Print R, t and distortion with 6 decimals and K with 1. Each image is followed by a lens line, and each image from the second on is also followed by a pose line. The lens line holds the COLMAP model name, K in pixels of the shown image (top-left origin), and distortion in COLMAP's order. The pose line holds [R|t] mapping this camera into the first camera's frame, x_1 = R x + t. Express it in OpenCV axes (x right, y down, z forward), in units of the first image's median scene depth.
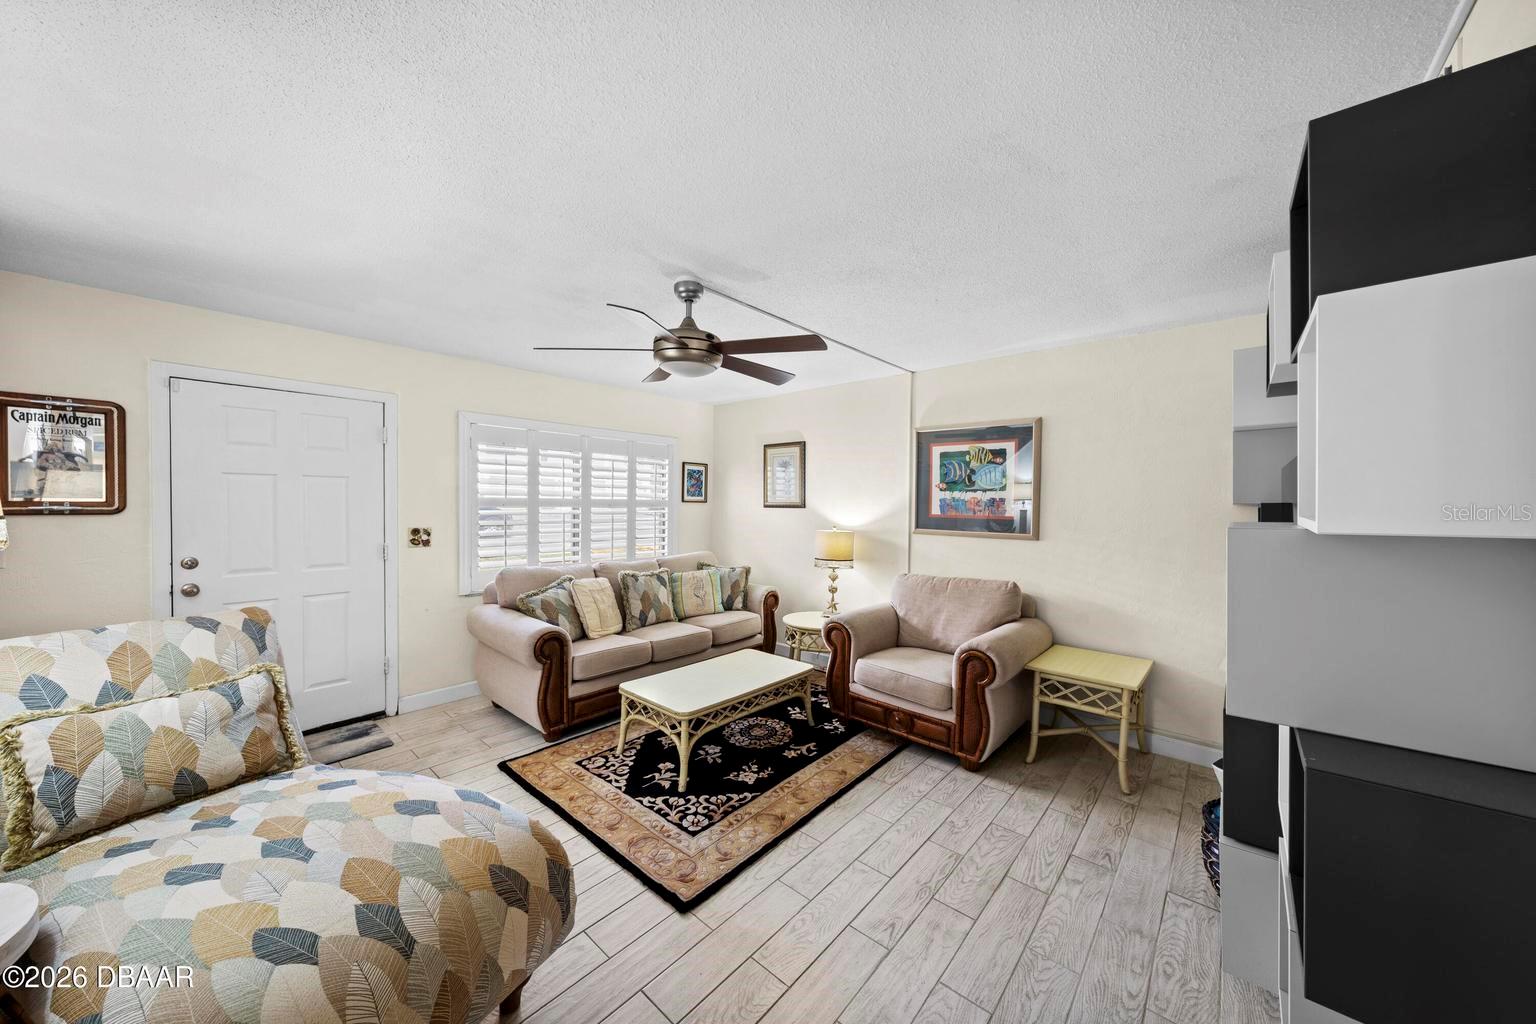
lens RADIAL K [[522.7, 0, 761.2], [0, 522.7, 511.9], [0, 0, 1]] dist [-0.003878, 0.000934]
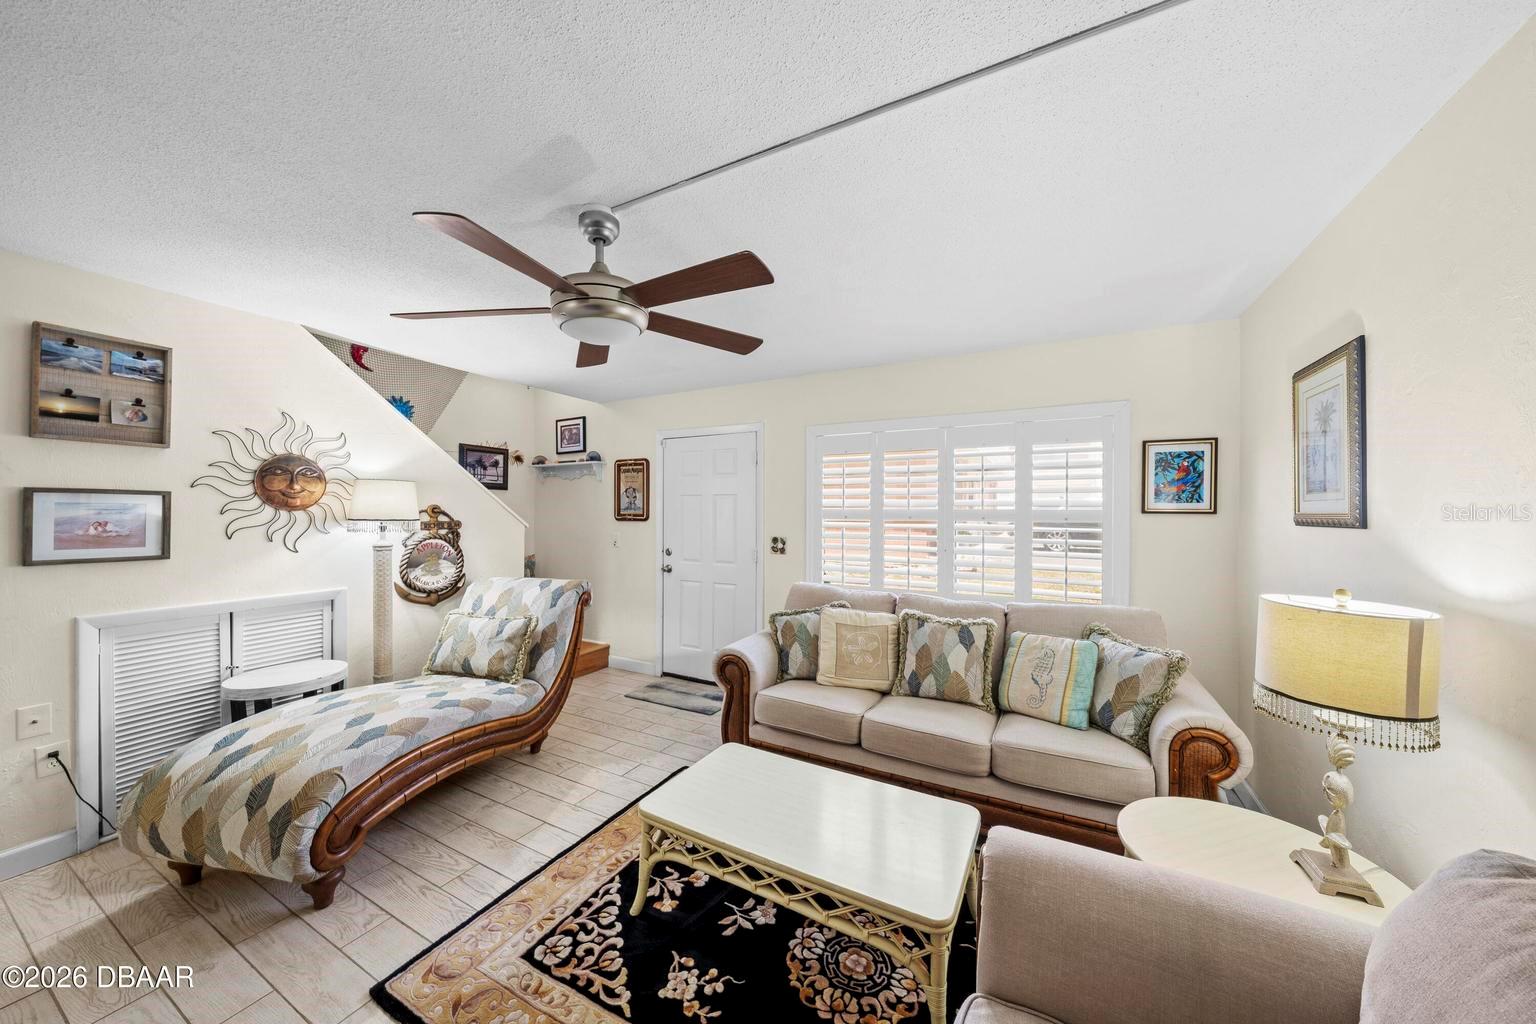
lens RADIAL K [[522.7, 0, 779.9], [0, 522.7, 505.3], [0, 0, 1]] dist [-0.003878, 0.000934]
pose [[0.241134, -0.015882, -0.970362, 0.556575], [-0.014533, 0.999695, -0.019973, -0.018671], [0.970383, 0.018918, 0.240830, 0.922890]]
